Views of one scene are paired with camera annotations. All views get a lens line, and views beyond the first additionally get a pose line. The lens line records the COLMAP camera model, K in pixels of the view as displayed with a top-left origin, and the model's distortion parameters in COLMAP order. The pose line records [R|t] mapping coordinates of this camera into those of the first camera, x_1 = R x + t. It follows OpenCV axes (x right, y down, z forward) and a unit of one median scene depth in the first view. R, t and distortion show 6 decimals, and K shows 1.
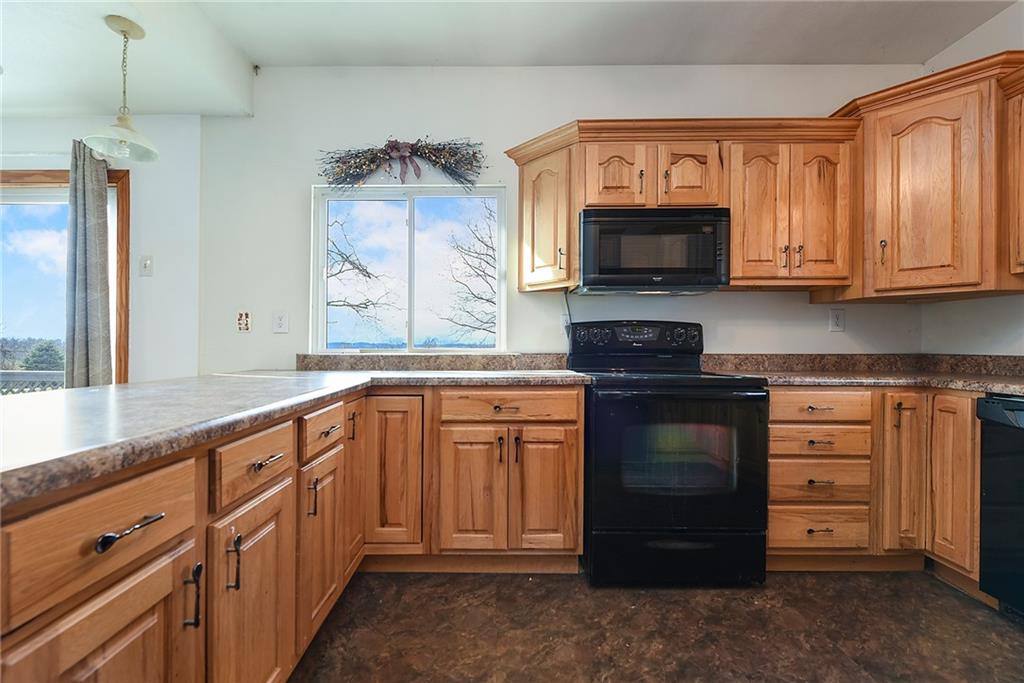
lens RADIAL K [[414.1, 0, 519.7], [0, 414.1, 339.2], [0, 0, 1]] dist [-0.000910, 0.000462]
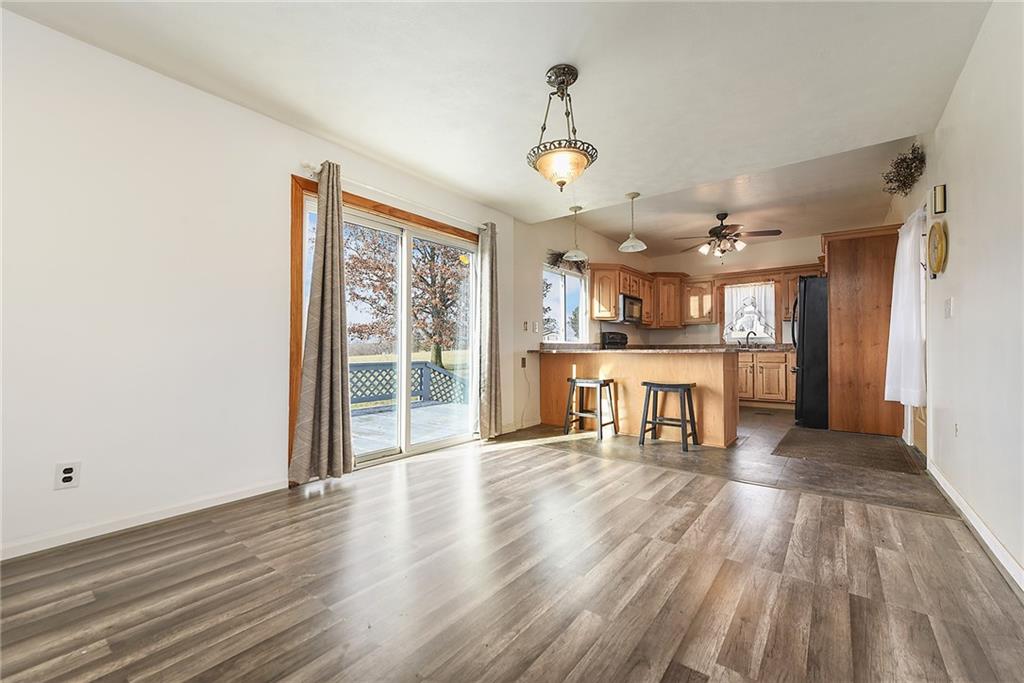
lens RADIAL K [[414.1, 0, 506.3], [0, 414.1, 341.1], [0, 0, 1]] dist [-0.000910, 0.000462]
pose [[0.629711, 0.015174, 0.776681, -2.366715], [-0.002864, 0.999848, -0.017212, 0.065875], [-0.776824, 0.008615, 0.629659, -0.198066]]
